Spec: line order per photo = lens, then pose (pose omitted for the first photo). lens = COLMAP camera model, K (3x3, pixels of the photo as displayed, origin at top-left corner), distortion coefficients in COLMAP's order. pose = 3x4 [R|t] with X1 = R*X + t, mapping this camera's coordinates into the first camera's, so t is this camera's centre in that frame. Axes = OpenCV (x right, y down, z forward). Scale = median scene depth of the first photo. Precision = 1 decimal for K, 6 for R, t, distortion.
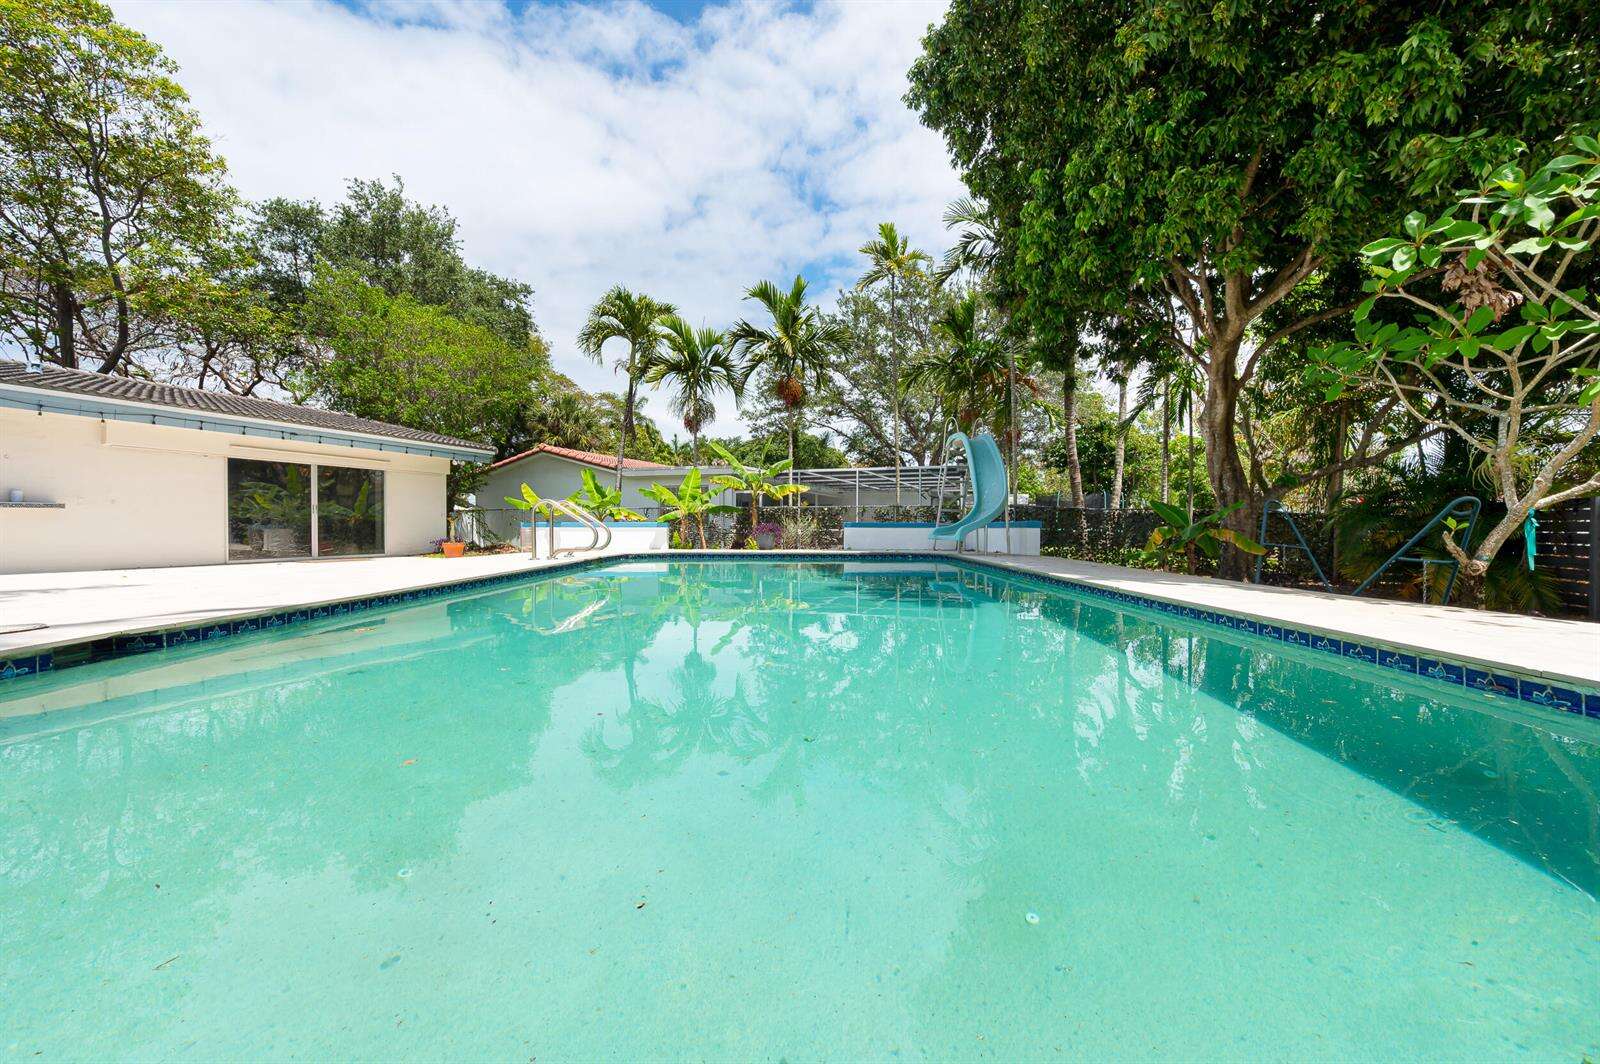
lens RADIAL K [[615.2, 0, 793.6], [0, 615.2, 532.4], [0, 0, 1]] dist [-0.008780, 0.000902]
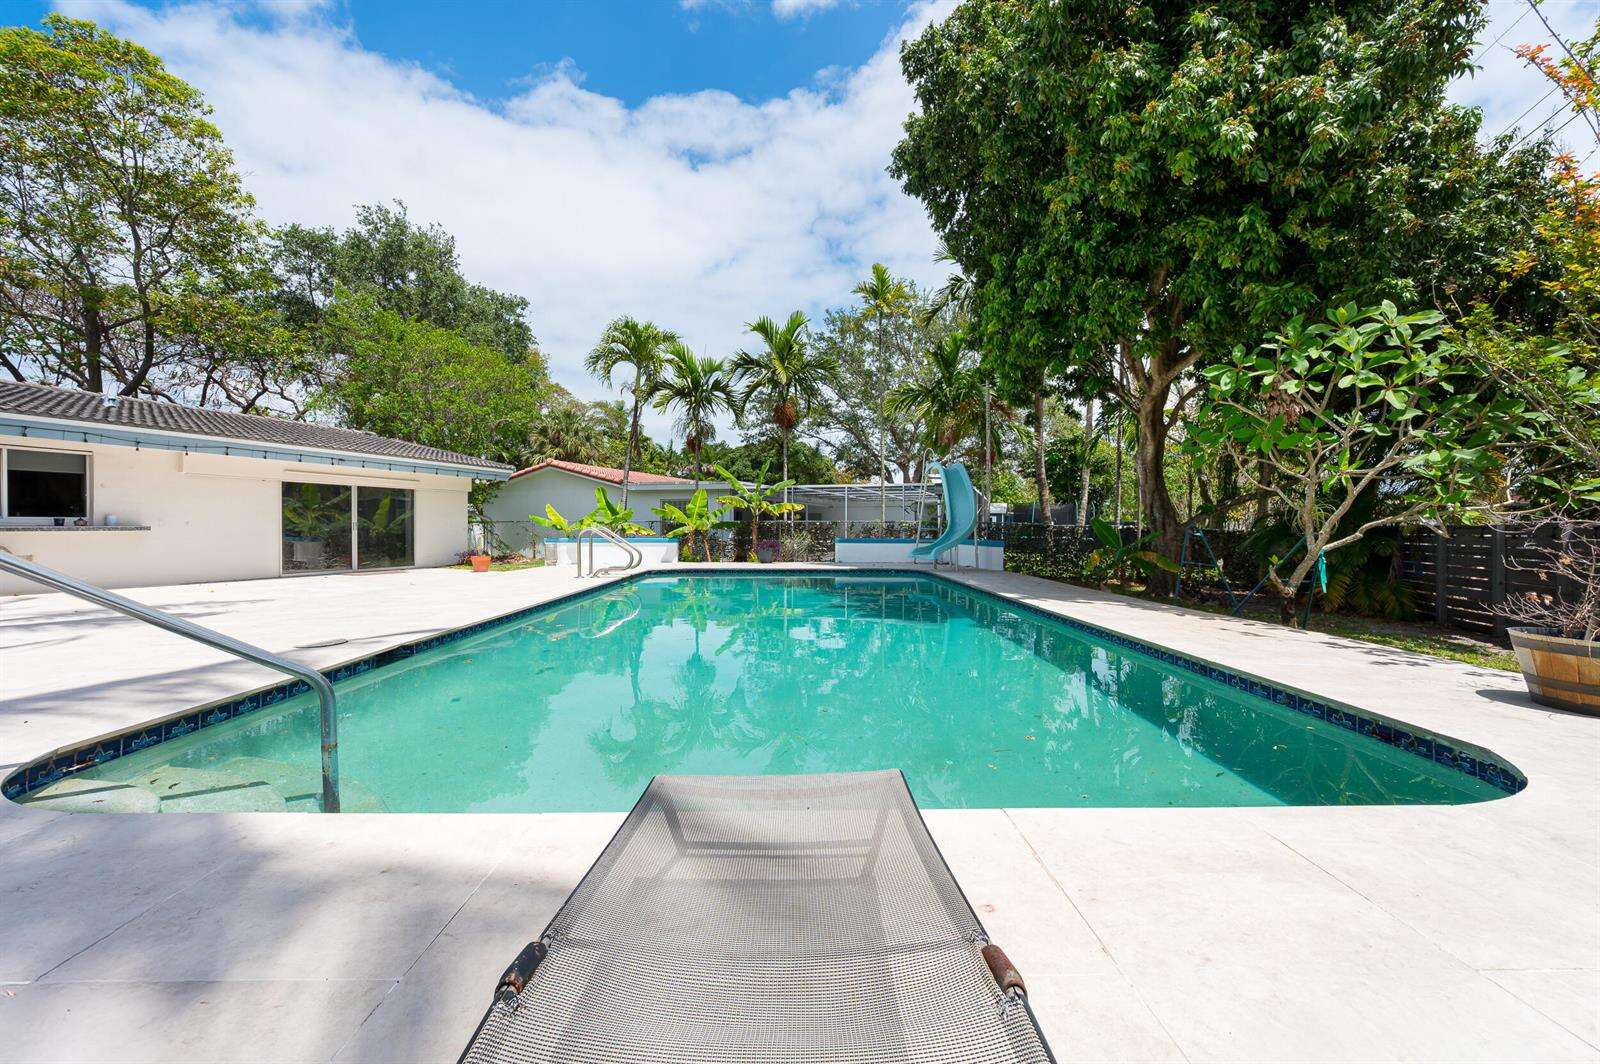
lens RADIAL K [[615.2, 0, 799.8], [0, 615.2, 530.8], [0, 0, 1]] dist [-0.008780, 0.000902]
pose [[0.999505, 0.000531, 0.031465, -0.018141], [-0.000352, 0.999984, -0.005696, -0.023250], [-0.031468, 0.005682, 0.999489, -0.119741]]
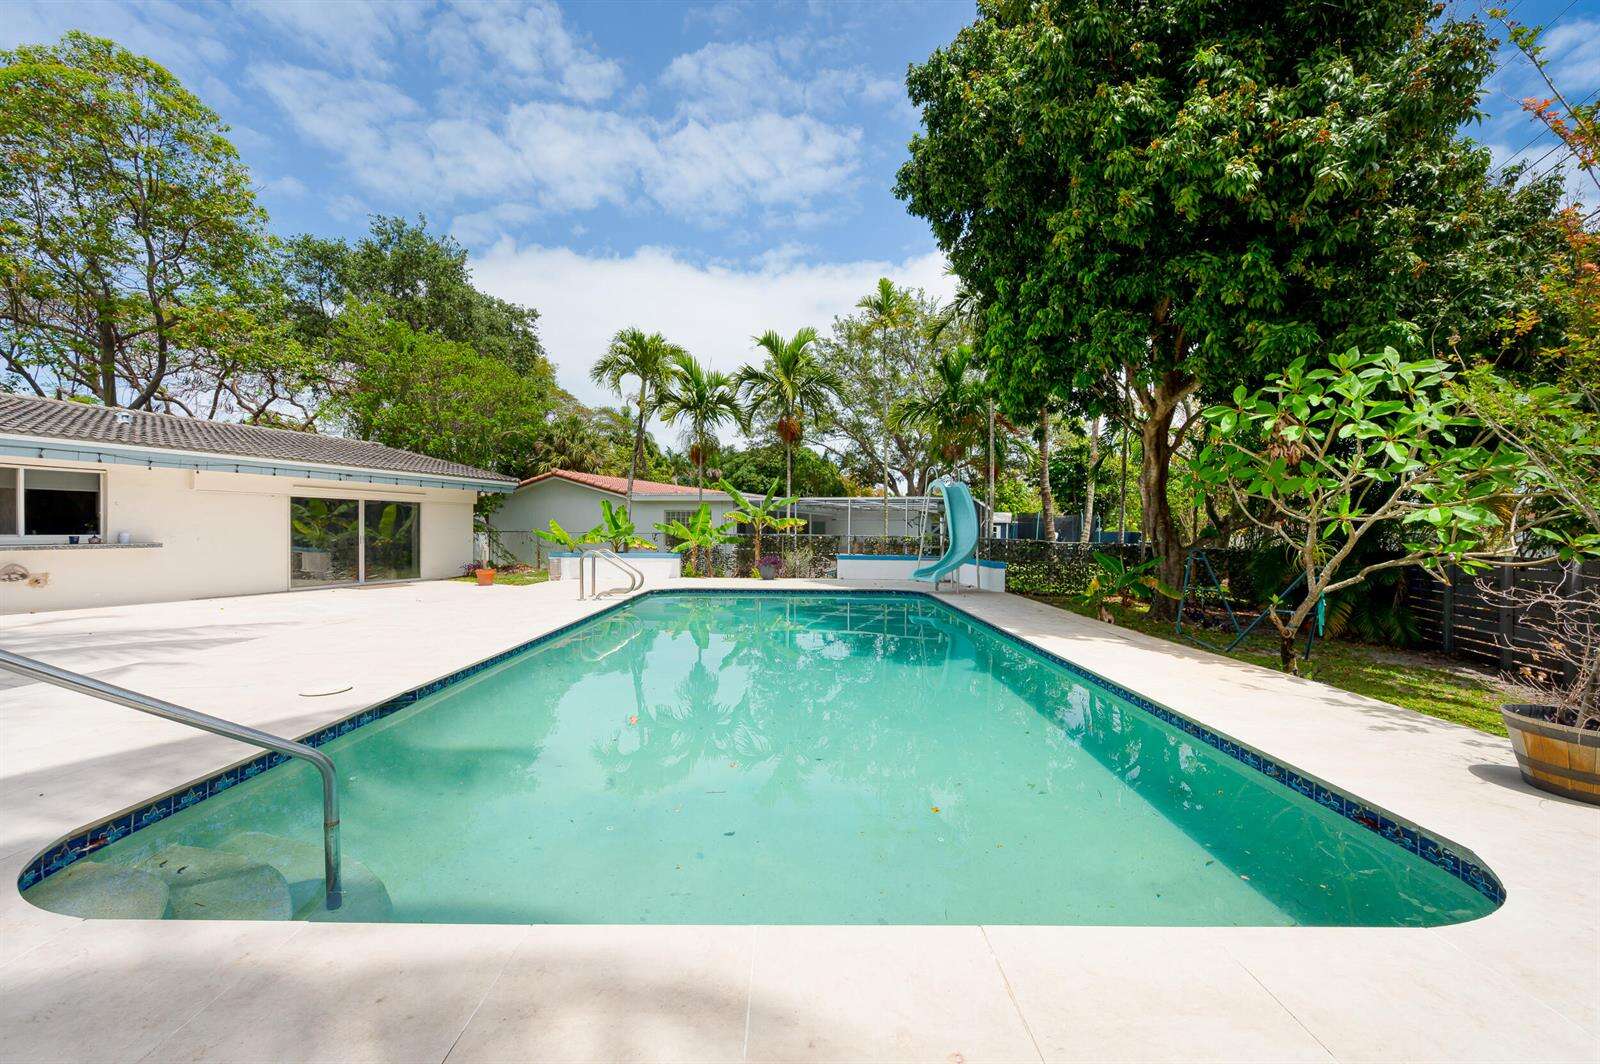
lens RADIAL K [[615.2, 0, 796.9], [0, 615.2, 536.3], [0, 0, 1]] dist [-0.008780, 0.000902]
pose [[0.999784, 0.007980, 0.019213, -0.014505], [-0.007951, 0.999967, -0.001554, -0.047278], [-0.019225, 0.001401, 0.999814, -0.122739]]
